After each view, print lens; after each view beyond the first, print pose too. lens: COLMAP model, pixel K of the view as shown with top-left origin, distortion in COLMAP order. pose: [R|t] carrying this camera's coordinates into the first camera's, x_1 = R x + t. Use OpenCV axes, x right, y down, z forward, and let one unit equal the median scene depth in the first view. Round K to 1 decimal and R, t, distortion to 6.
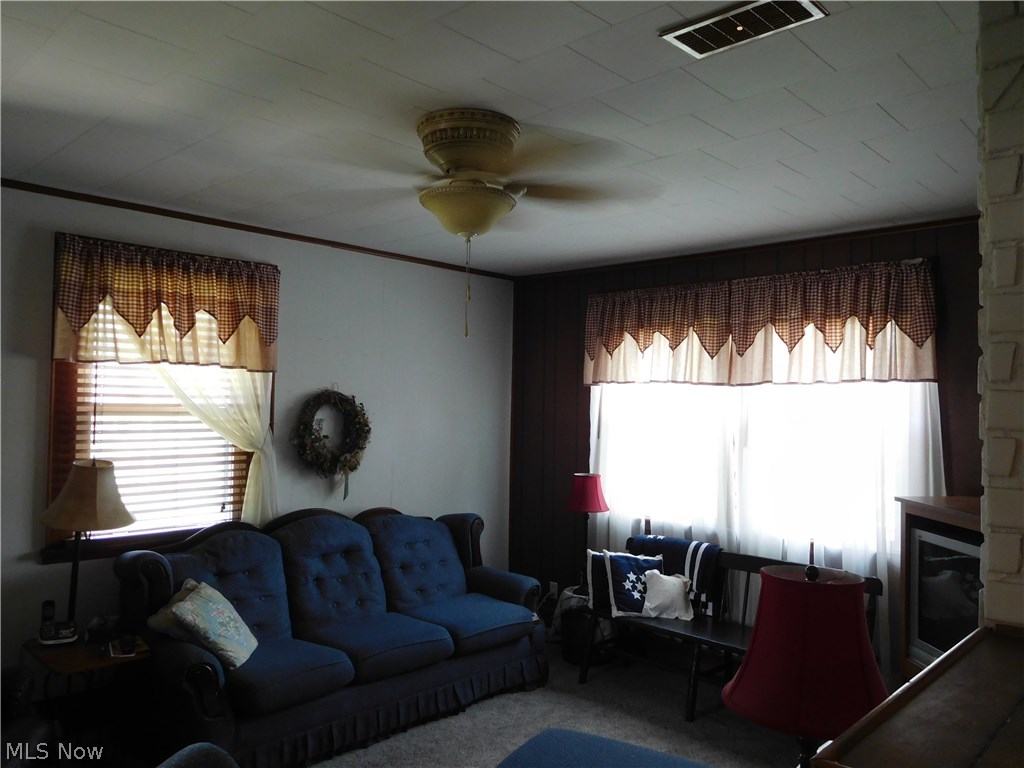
lens RADIAL K [[766.9, 0, 516.0], [0, 766.9, 387.4], [0, 0, 1]] dist [-0.004532, -0.004659]
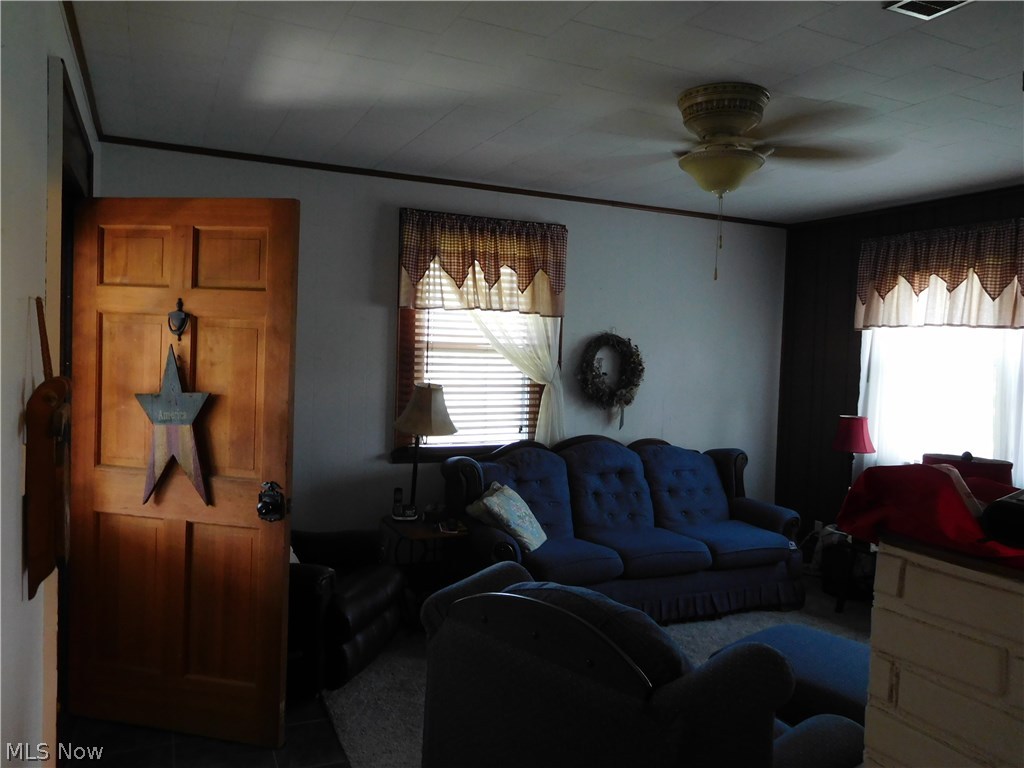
lens RADIAL K [[766.9, 0, 516.0], [0, 766.9, 387.4], [0, 0, 1]] dist [-0.004532, -0.004659]
pose [[0.932605, 0.026500, -0.359925, 0.045883], [-0.004977, 0.998150, 0.060596, 0.017268], [0.360864, -0.054721, 0.931012, -0.129509]]
